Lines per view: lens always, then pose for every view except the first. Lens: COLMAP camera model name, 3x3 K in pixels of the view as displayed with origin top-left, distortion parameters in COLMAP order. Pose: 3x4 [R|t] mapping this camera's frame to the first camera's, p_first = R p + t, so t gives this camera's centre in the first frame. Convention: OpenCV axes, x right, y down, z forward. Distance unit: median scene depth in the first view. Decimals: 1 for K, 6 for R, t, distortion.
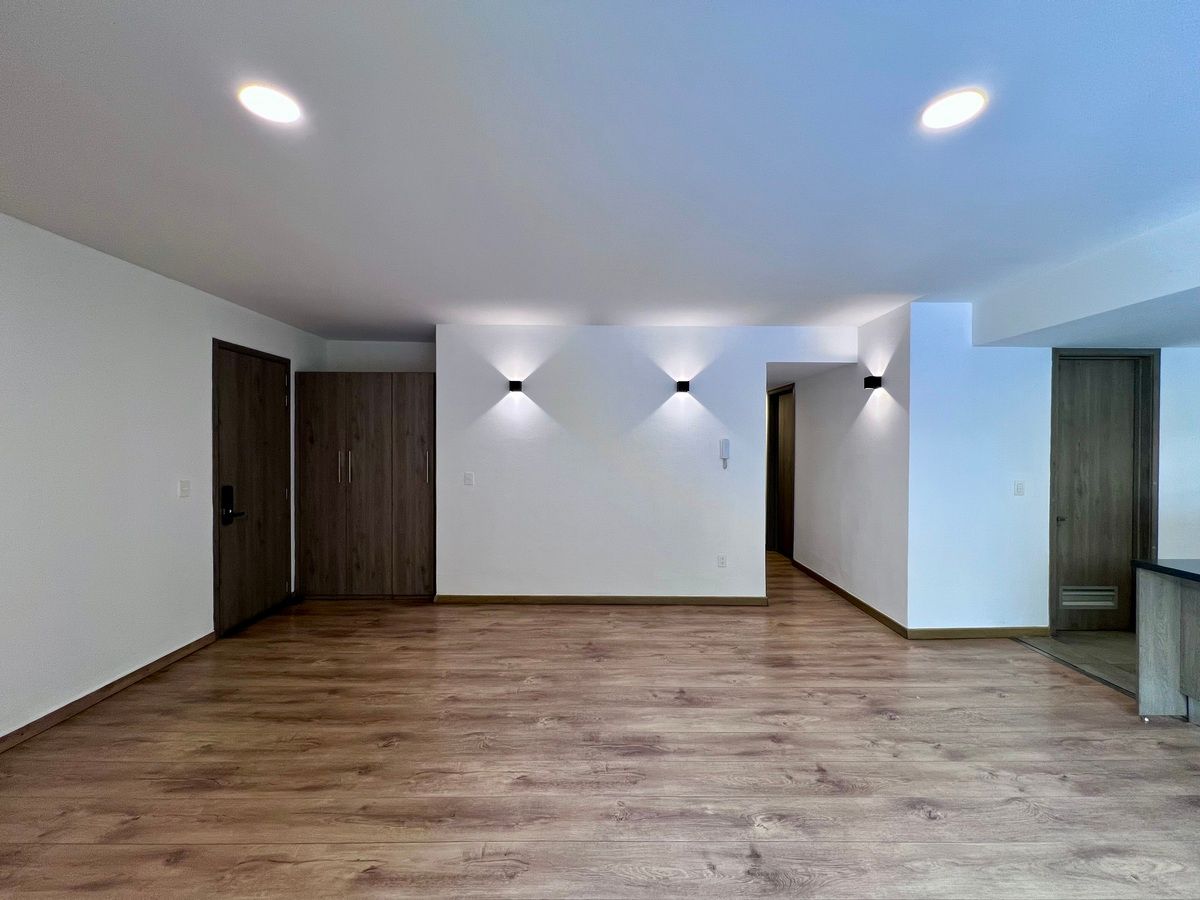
lens RADIAL K [[477.7, 0, 597.6], [0, 477.7, 448.2], [0, 0, 1]] dist [-0.001892, 0.000047]
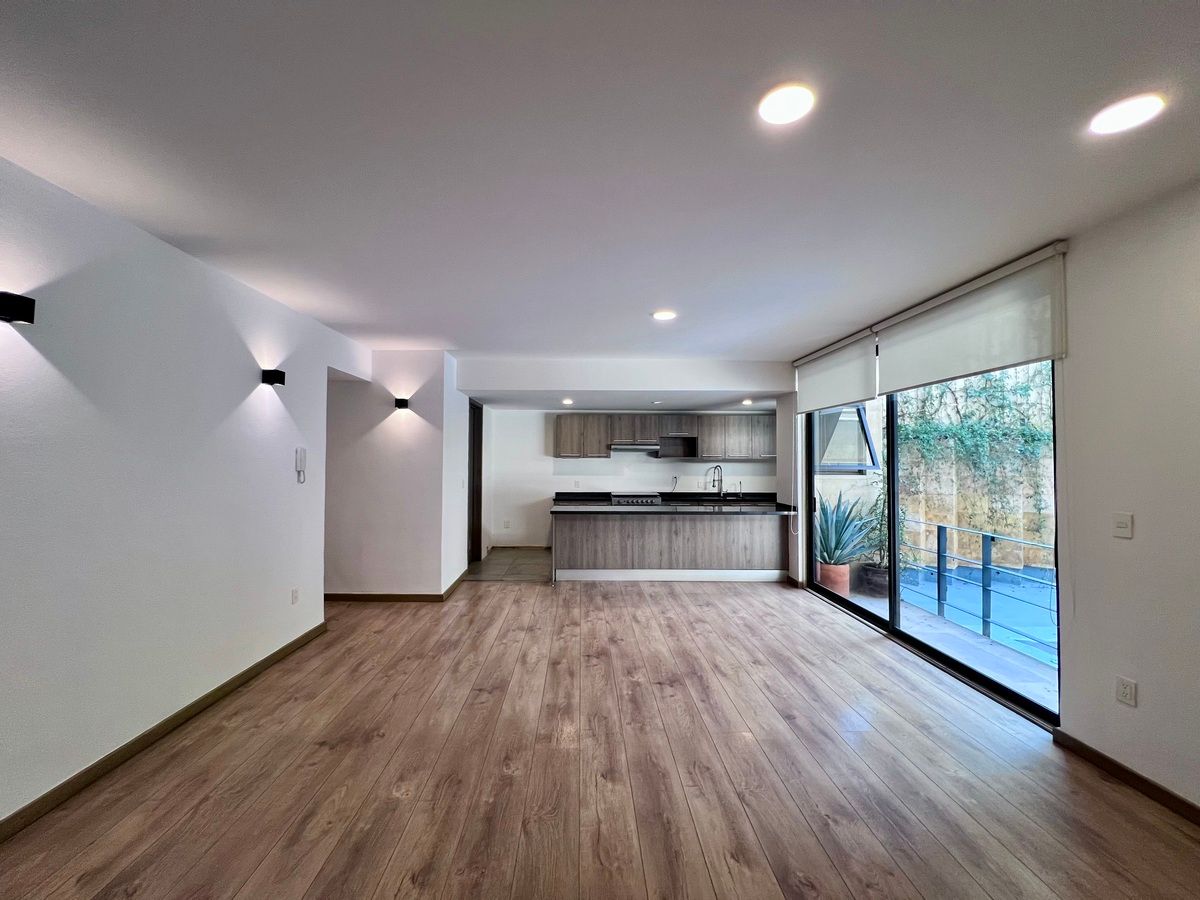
lens RADIAL K [[477.7, 0, 597.6], [0, 477.7, 448.2], [0, 0, 1]] dist [-0.001892, 0.000047]
pose [[-0.027324, 0.021225, 0.999401, -0.791069], [0.003258, 0.999771, -0.021143, 0.002229], [-0.999621, 0.002678, -0.027387, 0.683513]]
